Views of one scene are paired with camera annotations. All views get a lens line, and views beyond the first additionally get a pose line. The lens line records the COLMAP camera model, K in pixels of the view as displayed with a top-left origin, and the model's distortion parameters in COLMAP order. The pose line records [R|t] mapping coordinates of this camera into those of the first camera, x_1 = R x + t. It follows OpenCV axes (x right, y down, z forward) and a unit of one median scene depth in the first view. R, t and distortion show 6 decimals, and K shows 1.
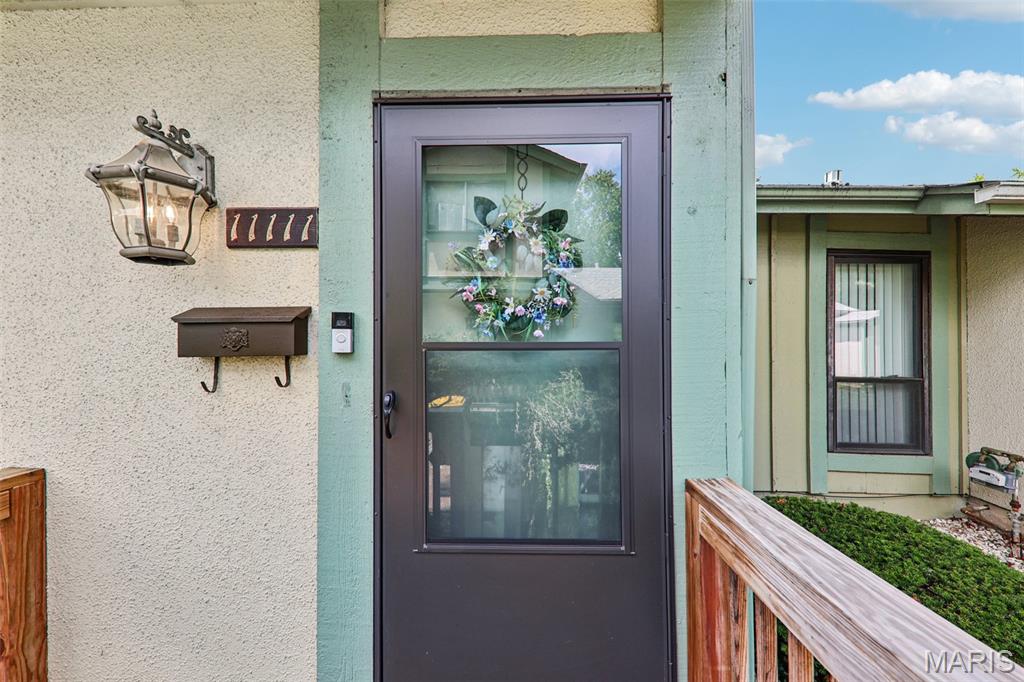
lens RADIAL K [[364.3, 0, 507.6], [0, 364.3, 343.7], [0, 0, 1]] dist [0.002951, -0.003152]
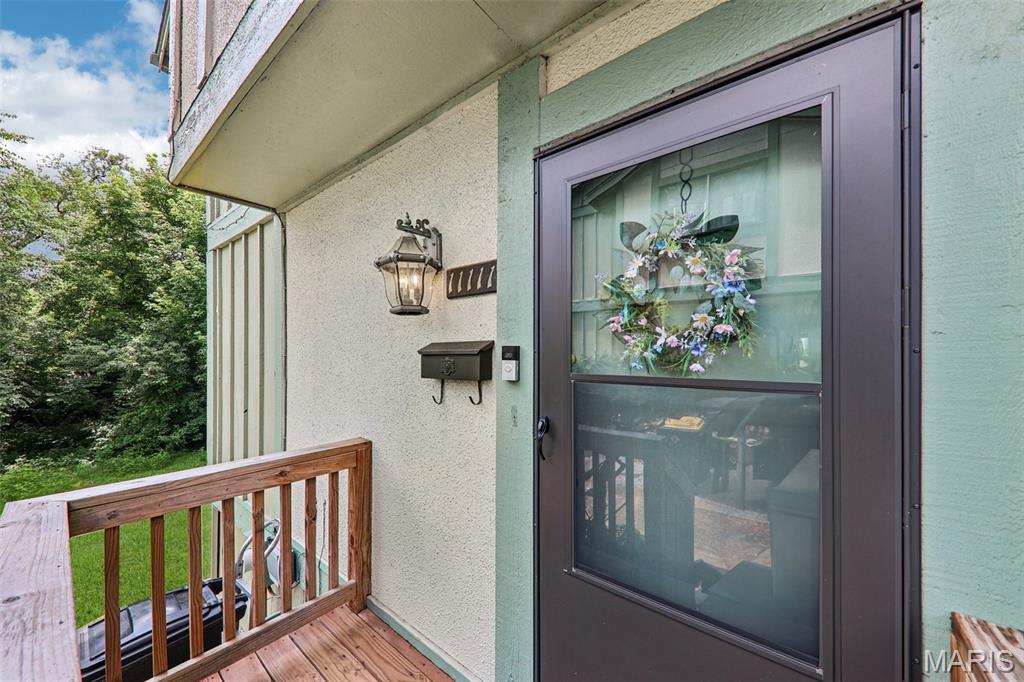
lens RADIAL K [[364.3, 0, 512.8], [0, 364.3, 354.2], [0, 0, 1]] dist [0.002951, -0.003152]
pose [[0.796205, 0.003101, -0.605018, 0.257315], [-0.003495, 0.999994, 0.000526, -0.058178], [0.605016, 0.001696, 0.796211, 0.065079]]
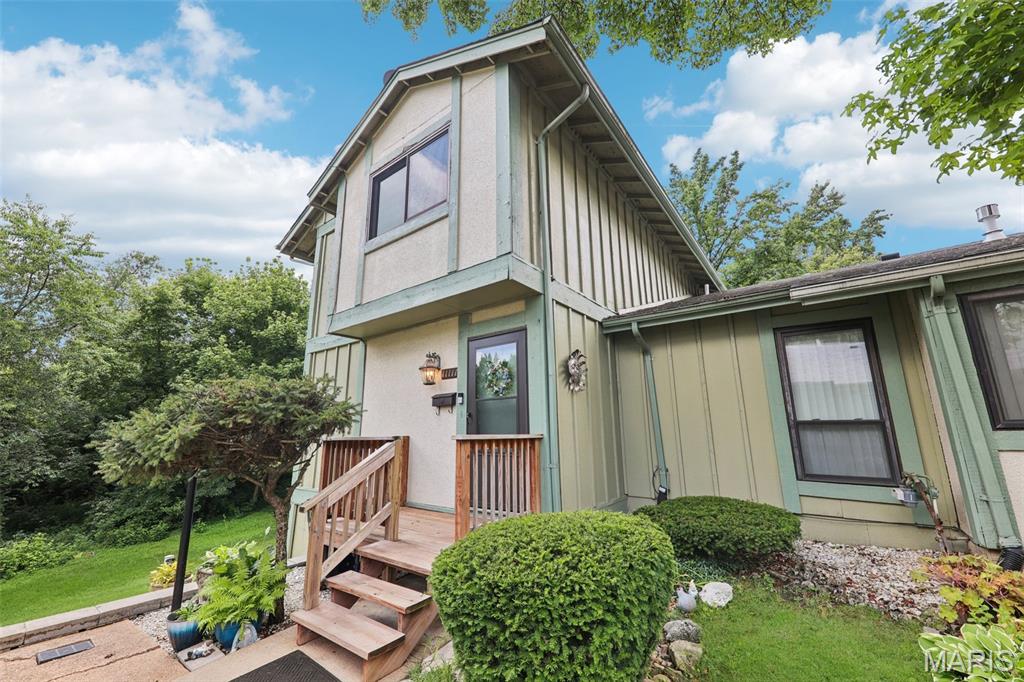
lens RADIAL K [[403.2, 0, 498.5], [0, 403.2, 353.2], [0, 0, 1]] dist [0.002911, -0.001309]
pose [[0.788140, -0.129354, -0.601750, 2.531547], [0.004255, 0.978788, -0.204831, 0.384942], [0.615482, 0.158875, 0.771972, -2.177188]]
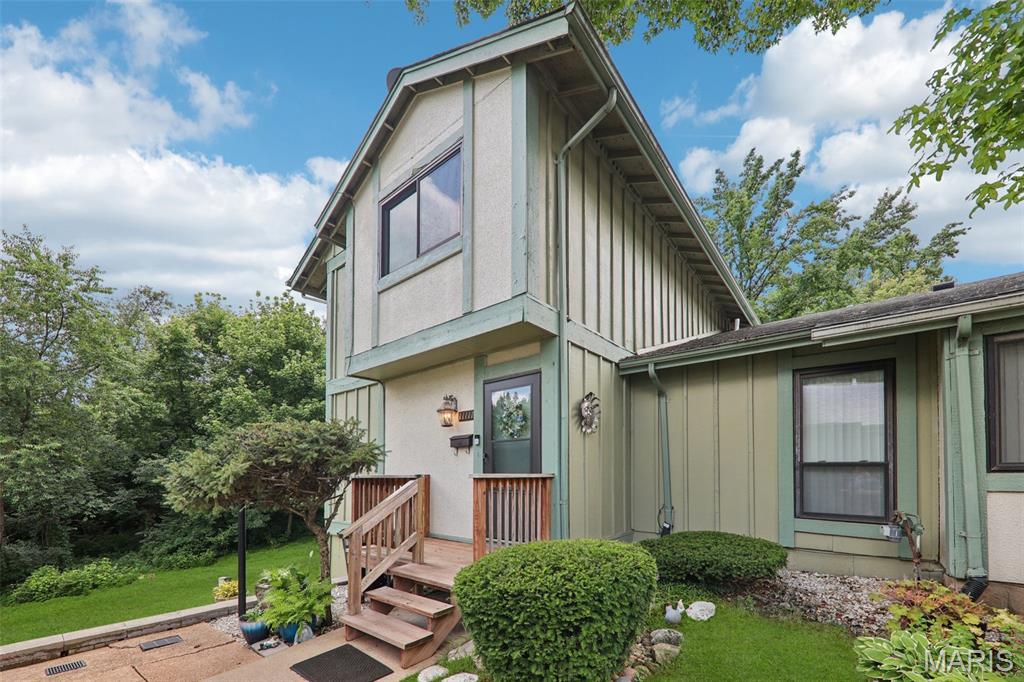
lens RADIAL K [[408.5, 0, 498.2], [0, 408.5, 473.8], [0, 0, 1]] dist [-0.000672, -0.000789]
pose [[0.760038, -0.003528, -0.649869, 2.703678], [-0.002735, 0.999959, -0.008628, 0.392049], [0.649872, 0.008335, 0.759998, -2.342039]]
